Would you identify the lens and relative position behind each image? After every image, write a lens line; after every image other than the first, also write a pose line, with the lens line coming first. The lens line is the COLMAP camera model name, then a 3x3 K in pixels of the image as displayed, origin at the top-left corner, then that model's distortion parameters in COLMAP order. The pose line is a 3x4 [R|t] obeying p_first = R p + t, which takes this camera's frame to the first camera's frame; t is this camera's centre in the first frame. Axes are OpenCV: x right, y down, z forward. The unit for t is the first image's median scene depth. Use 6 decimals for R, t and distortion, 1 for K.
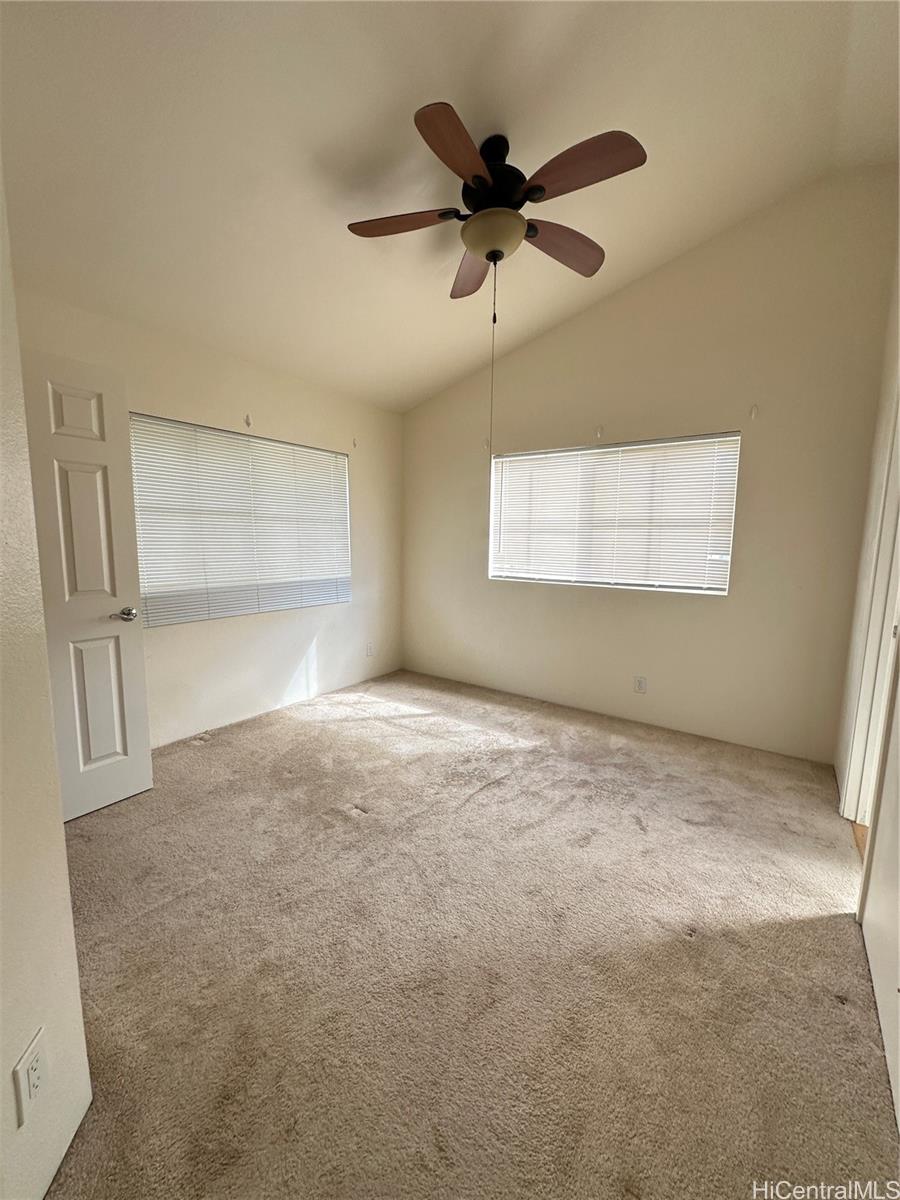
lens RADIAL K [[479.7, 0, 449.7], [0, 479.7, 601.5], [0, 0, 1]] dist [-0.003172, 0.000180]
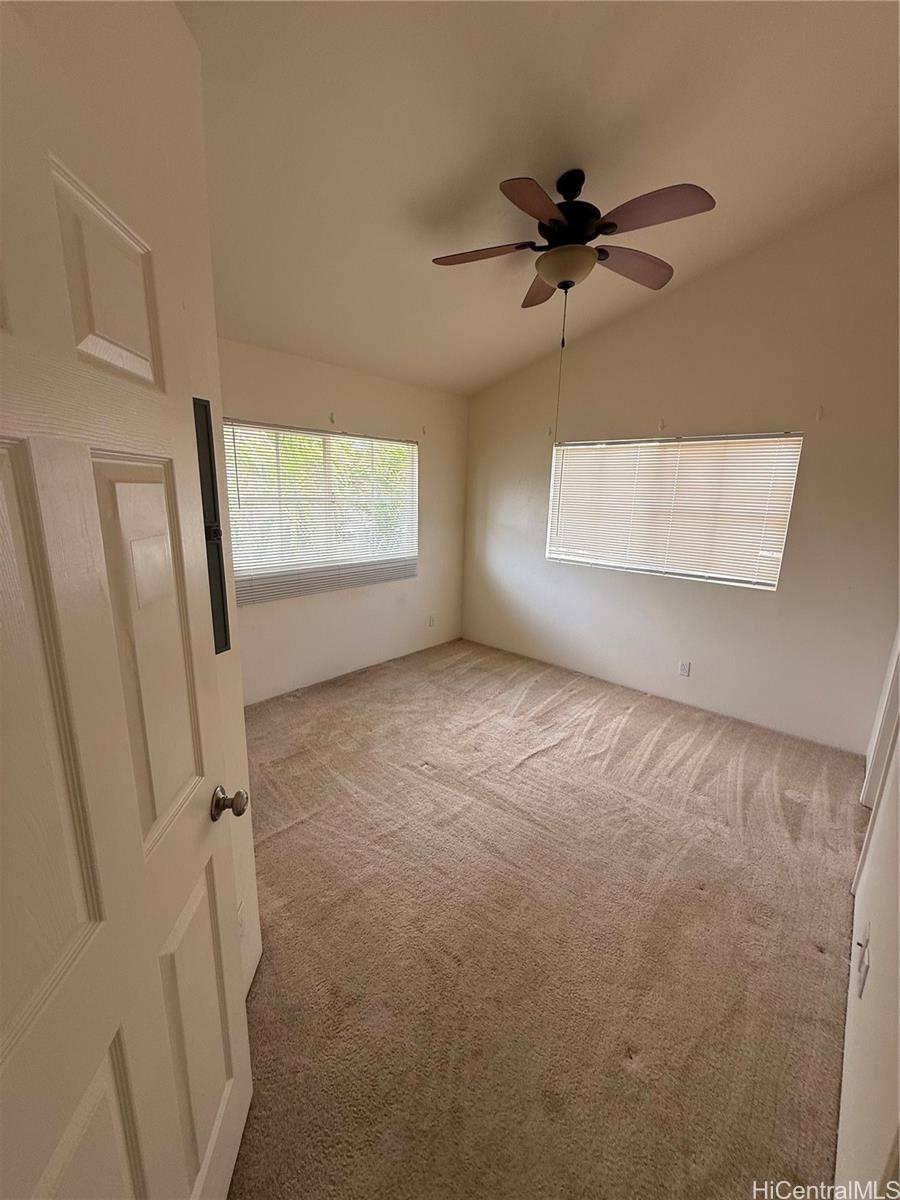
lens RADIAL K [[478.4, 0, 450.8], [0, 478.4, 598.6], [0, 0, 1]] dist [0.001254, -0.000020]
pose [[0.994054, 0.036113, -0.102723, -0.023172], [-0.026683, 0.995425, 0.091740, -0.087562], [0.105566, -0.088454, 0.990470, -0.136379]]
